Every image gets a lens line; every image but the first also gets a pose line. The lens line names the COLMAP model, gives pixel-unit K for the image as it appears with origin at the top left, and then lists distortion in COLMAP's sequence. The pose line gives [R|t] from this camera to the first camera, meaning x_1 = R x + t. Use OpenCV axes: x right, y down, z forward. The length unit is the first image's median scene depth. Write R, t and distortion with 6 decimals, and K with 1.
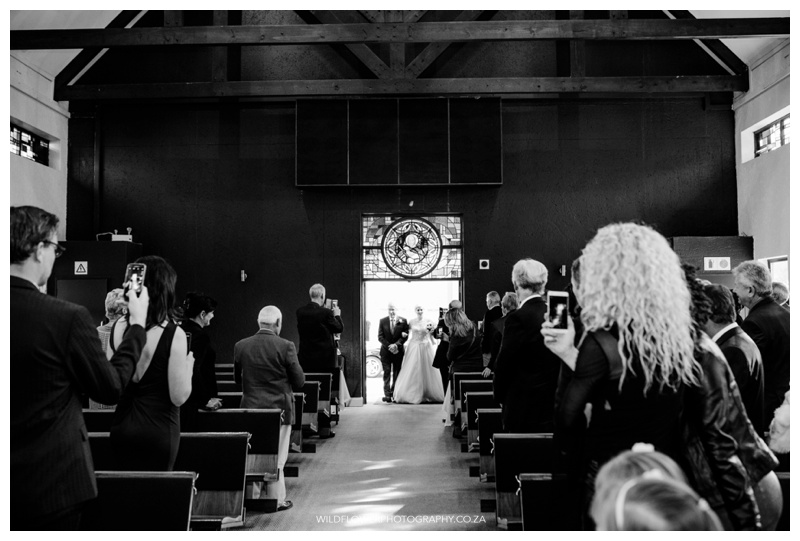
lens RADIAL K [[752.1, 0, 400.0], [0, 752.1, 270.5], [0, 0, 1]] dist [-0.056430, 0.067206]
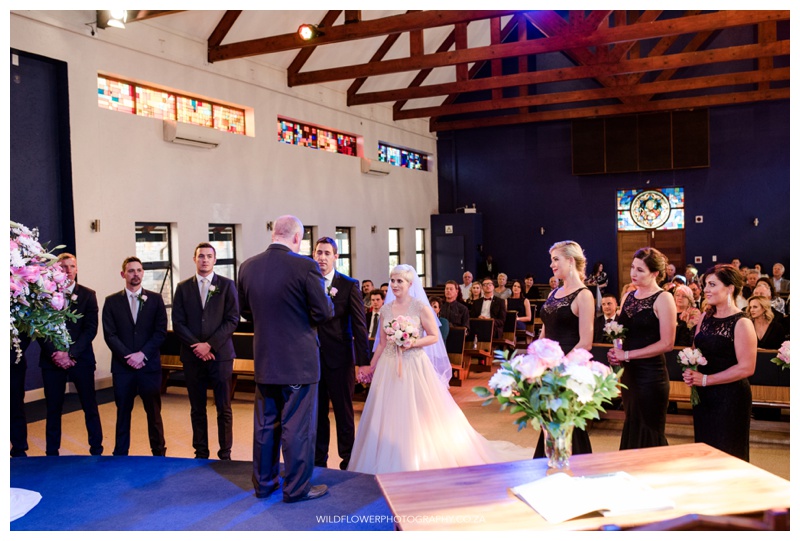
lens RADIAL K [[752.1, 0, 400.0], [0, 752.1, 270.5], [0, 0, 1]] dist [-0.056430, 0.067206]
pose [[0.915370, -0.004530, -0.402589, 0.164243], [0.043311, 0.995242, 0.087278, -0.062538], [0.400278, -0.097328, 0.911210, -0.617924]]
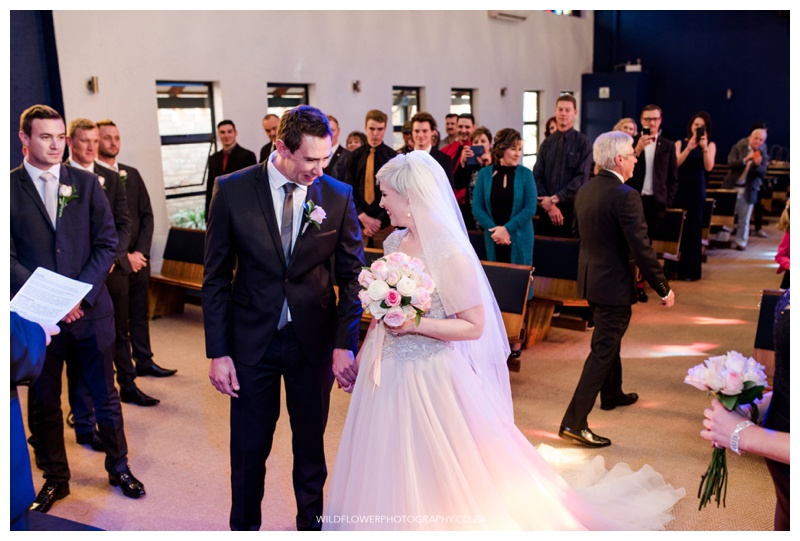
lens RADIAL K [[831.0, 0, 400.0], [0, 831.0, 270.5], [0, 0, 1]] dist [-0.026674, 0.007398]
pose [[0.823745, 0.091511, -0.559526, 0.137283], [0.049092, 0.971669, 0.231192, -0.053370], [0.564831, -0.217911, 0.795915, -0.467761]]
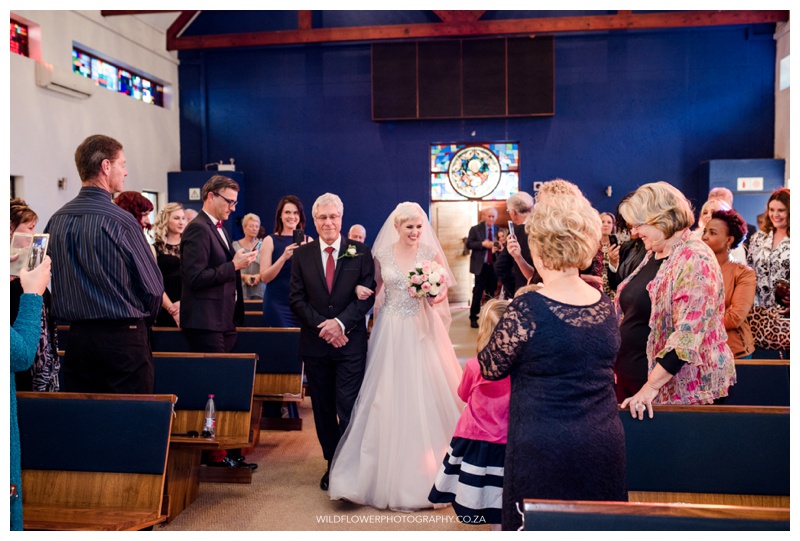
lens RADIAL K [[752.1, 0, 400.0], [0, 752.1, 270.5], [0, 0, 1]] dist [-0.056430, 0.067206]
pose [[0.994013, 0.000289, -0.109258, 0.028287], [0.011694, 0.993971, 0.109022, -0.007774], [0.108631, -0.109647, 0.988017, -0.152608]]
